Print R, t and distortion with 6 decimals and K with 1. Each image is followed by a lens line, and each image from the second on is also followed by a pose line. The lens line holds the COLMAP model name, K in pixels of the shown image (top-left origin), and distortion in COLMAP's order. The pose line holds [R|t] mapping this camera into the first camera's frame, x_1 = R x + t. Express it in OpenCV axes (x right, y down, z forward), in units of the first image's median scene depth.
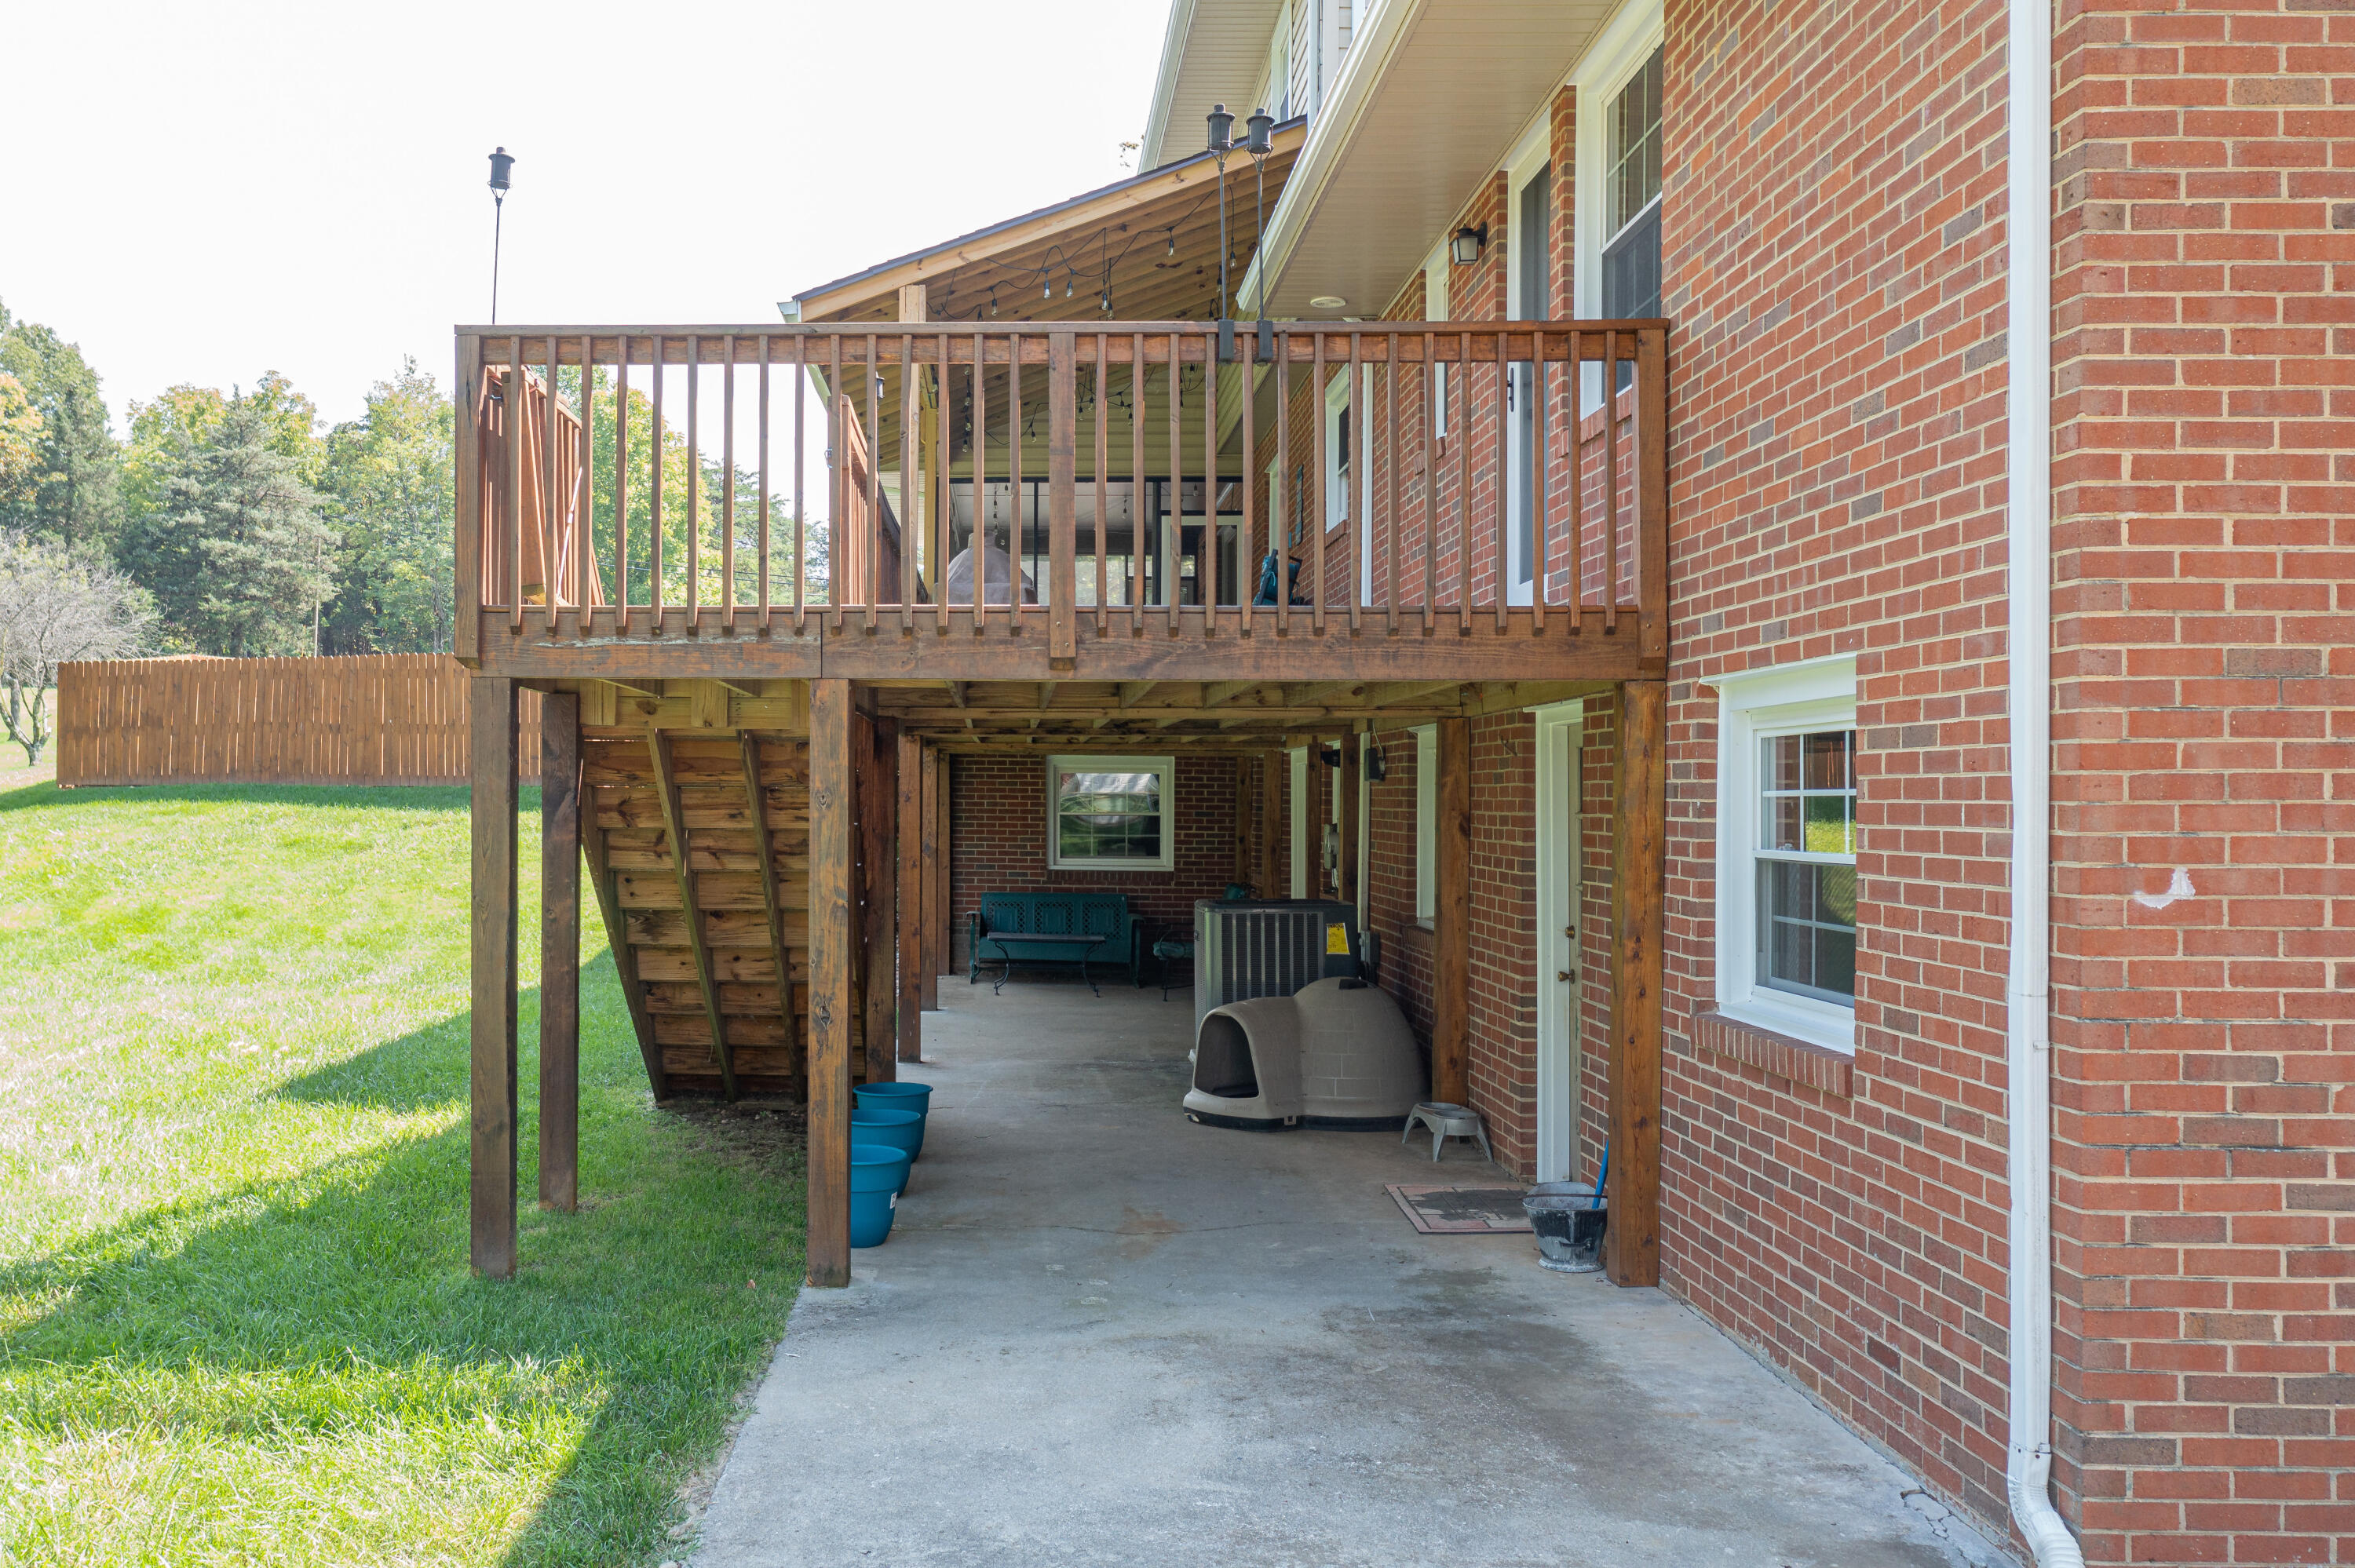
lens RADIAL K [[1960.0, 0, 959.6], [0, 1960.0, 788.7], [0, 0, 1]] dist [0.005645, 0.015684]
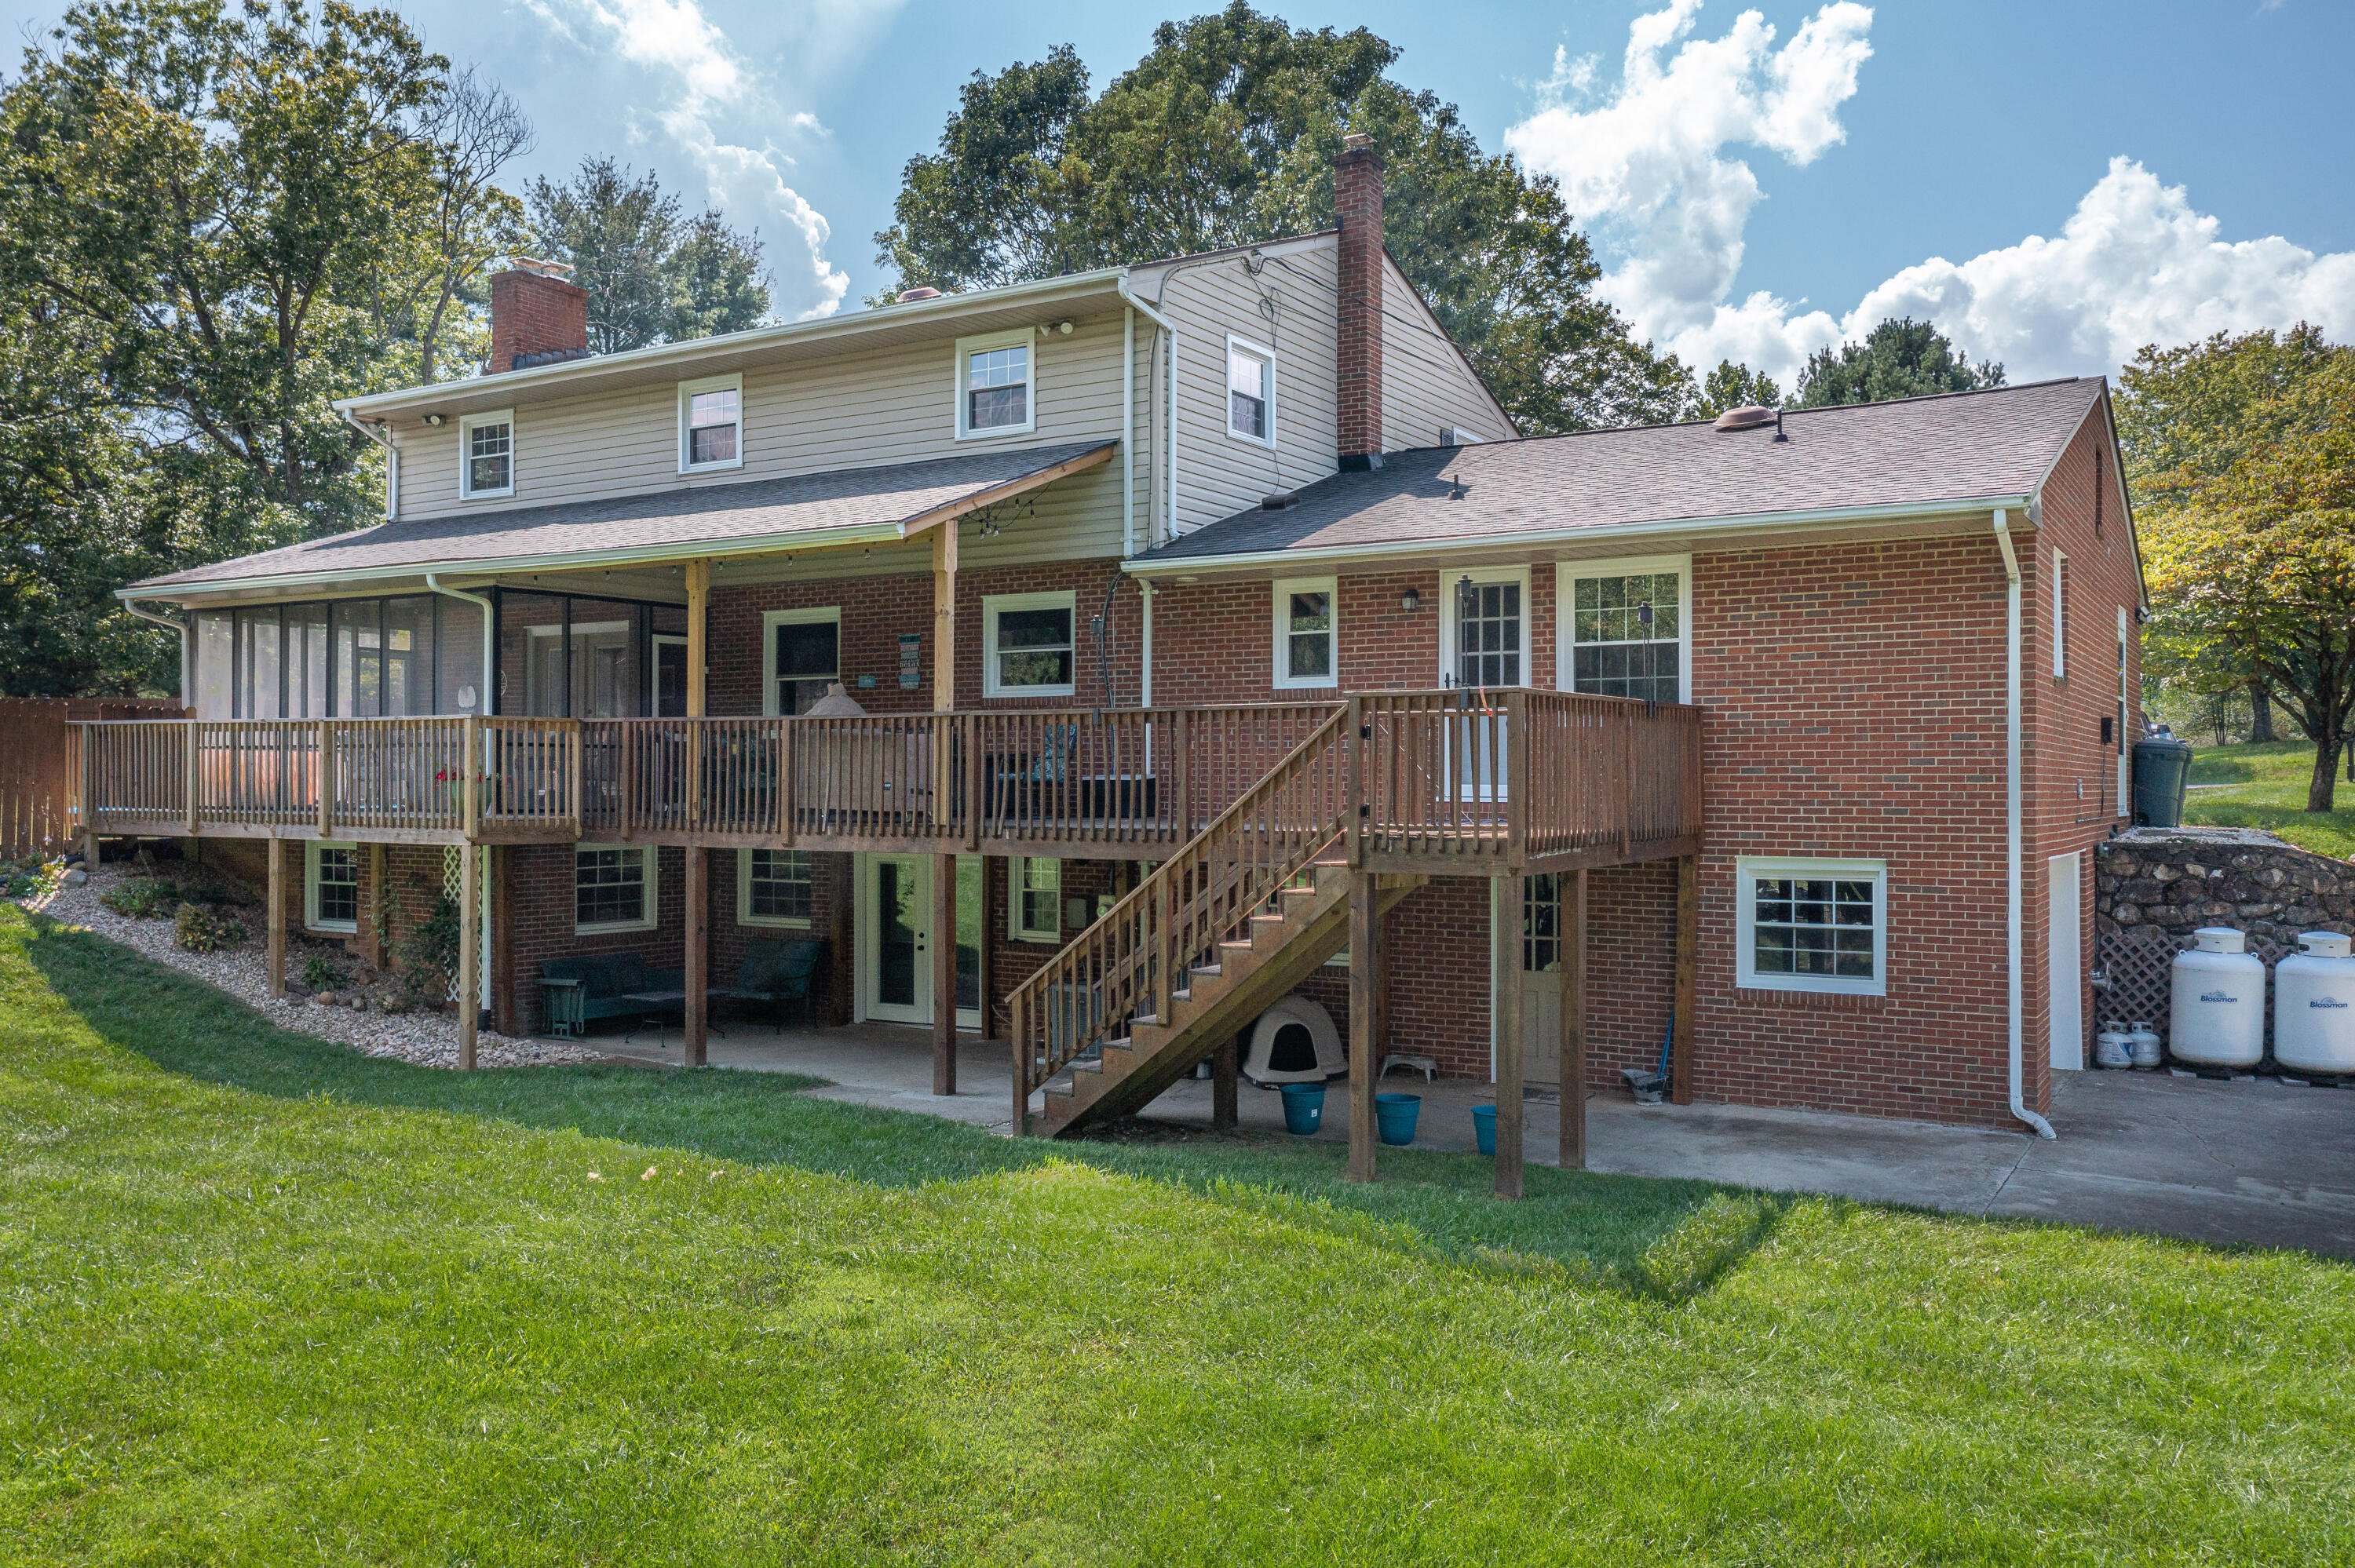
lens RADIAL K [[1891.9, 0, 1177.5], [0, 1891.9, 784.0], [0, 0, 1]] dist [0.003229, 0.009797]
pose [[0.488467, -0.002691, 0.872578, -2.506496], [-0.004567, 0.999974, 0.005640, -0.189761], [-0.872570, -0.006740, 0.488442, 0.521088]]
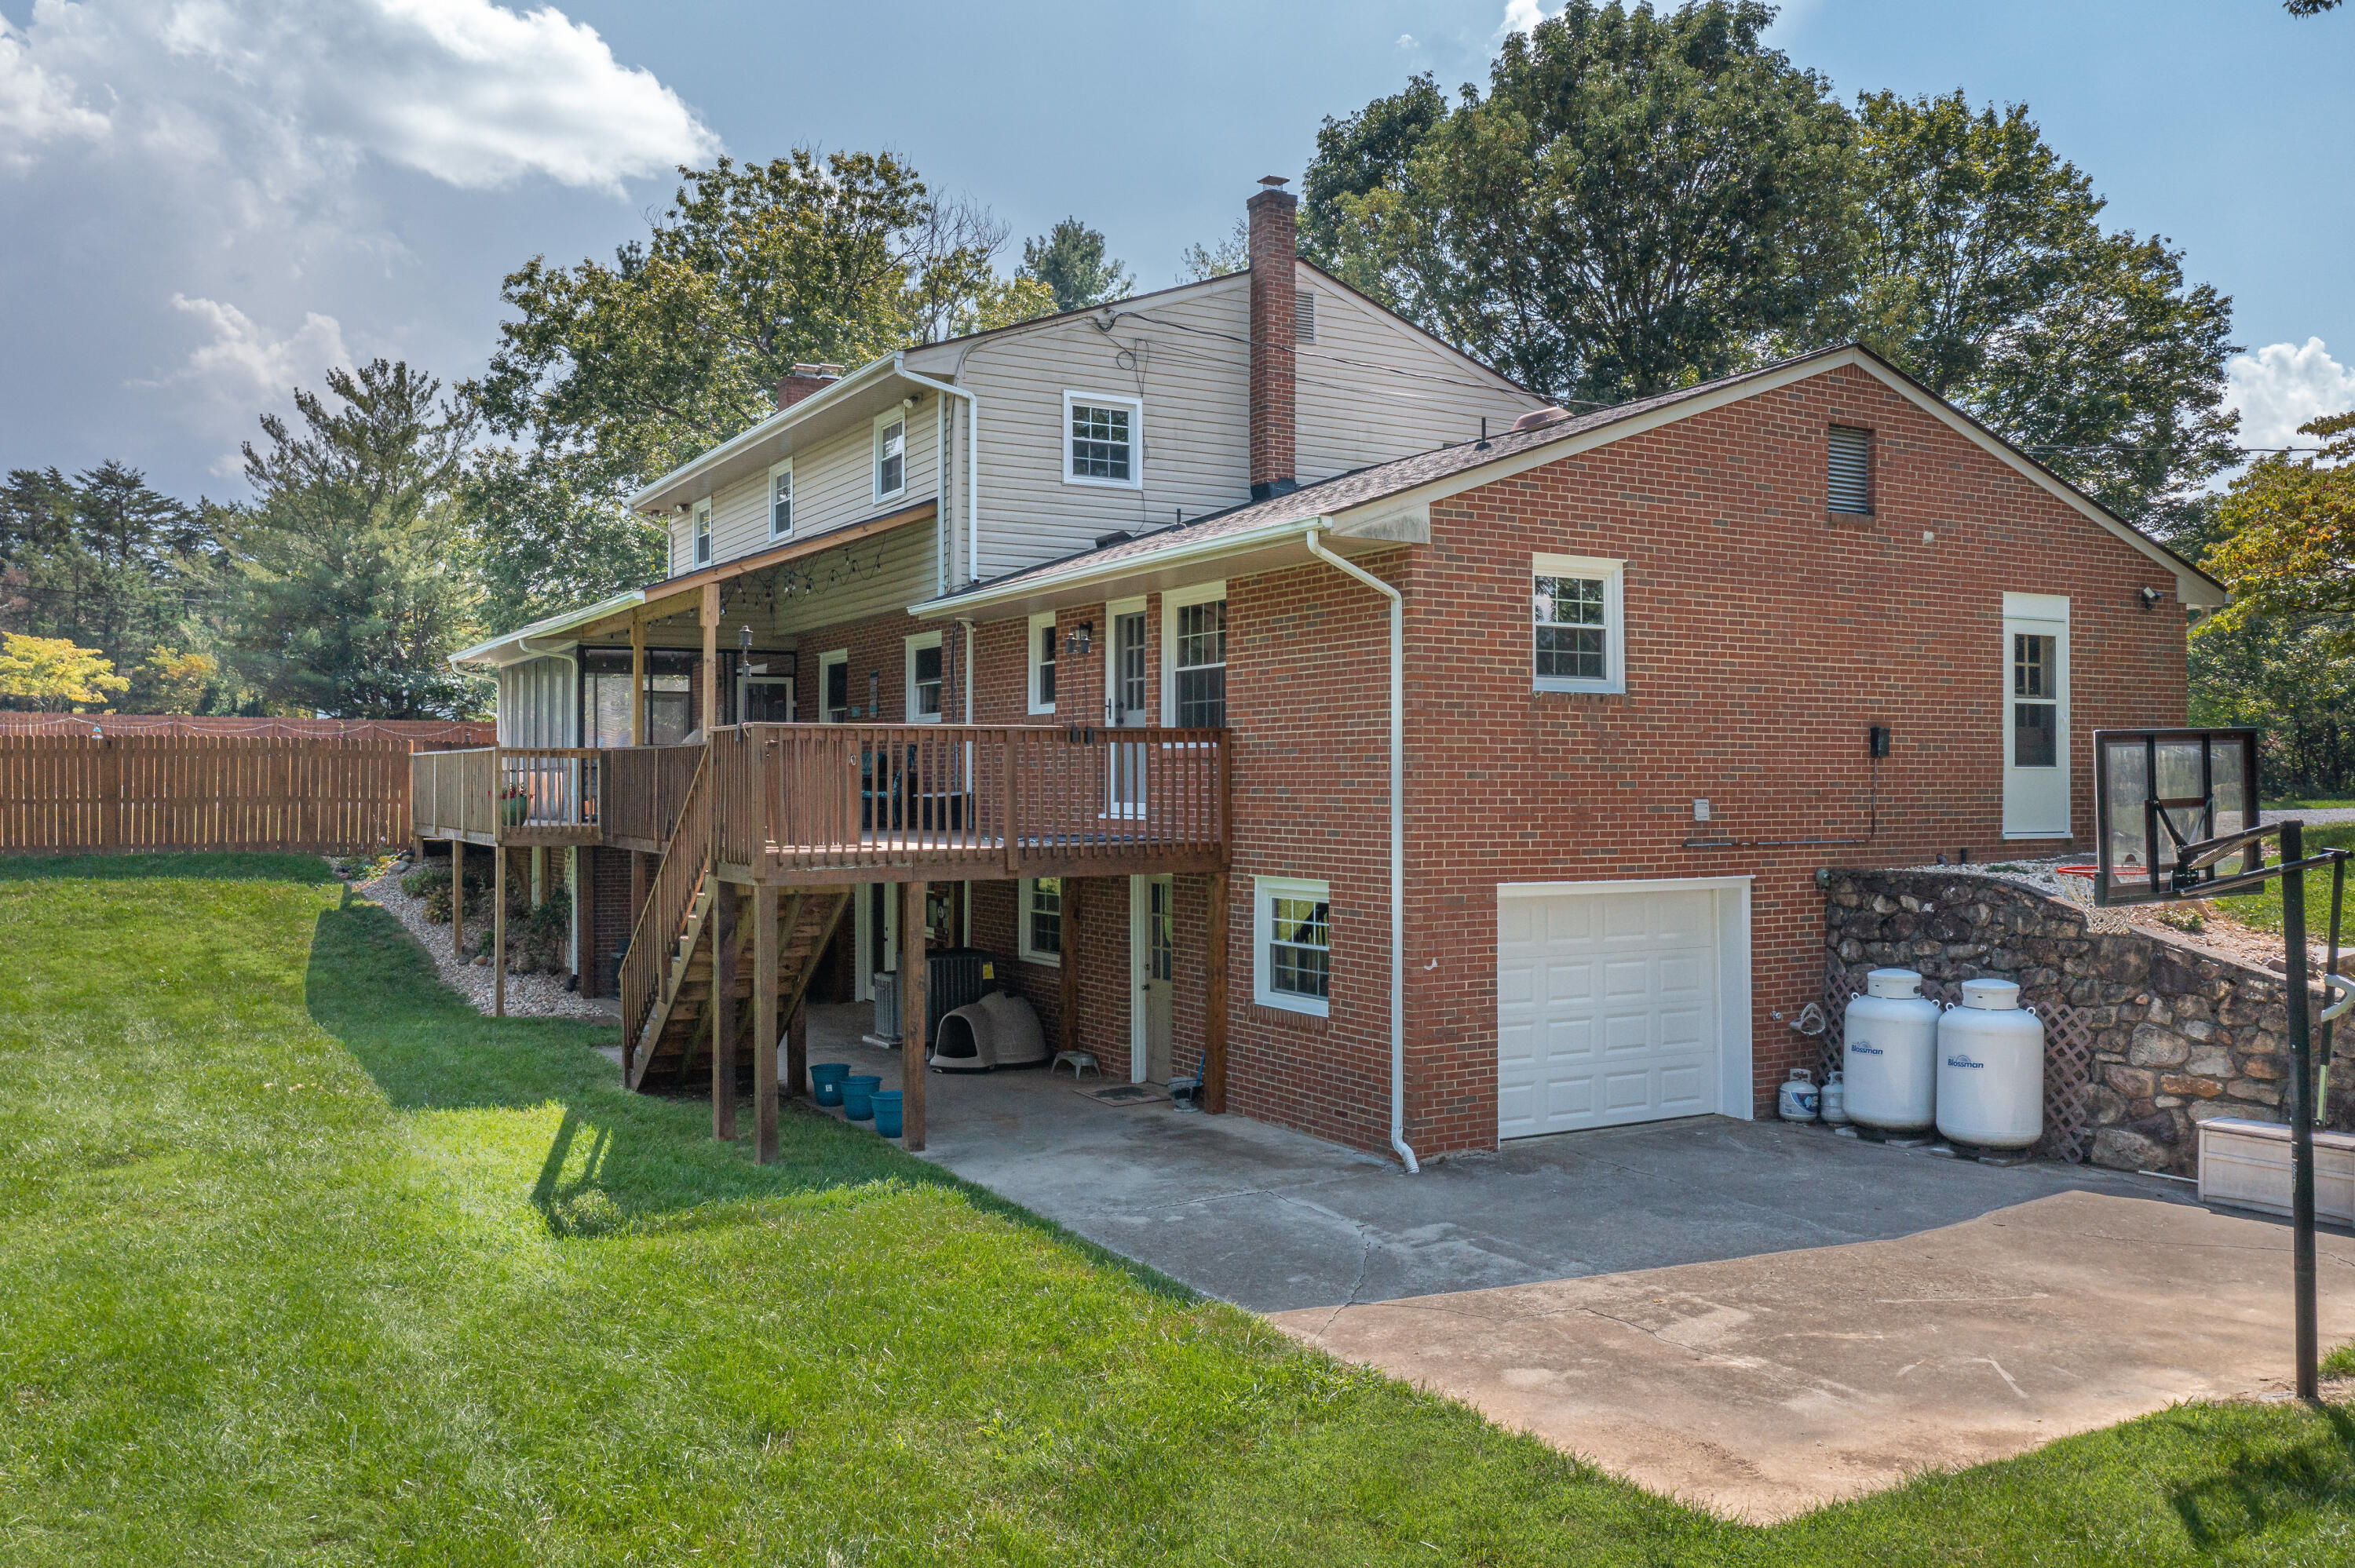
lens RADIAL K [[1891.9, 0, 1177.5], [0, 1891.9, 784.0], [0, 0, 1]] dist [0.003229, 0.009797]
pose [[0.852136, -0.004070, 0.523305, -1.202860], [0.000510, 0.999976, 0.006947, -0.229901], [-0.523321, -0.005653, 0.852117, -1.283934]]
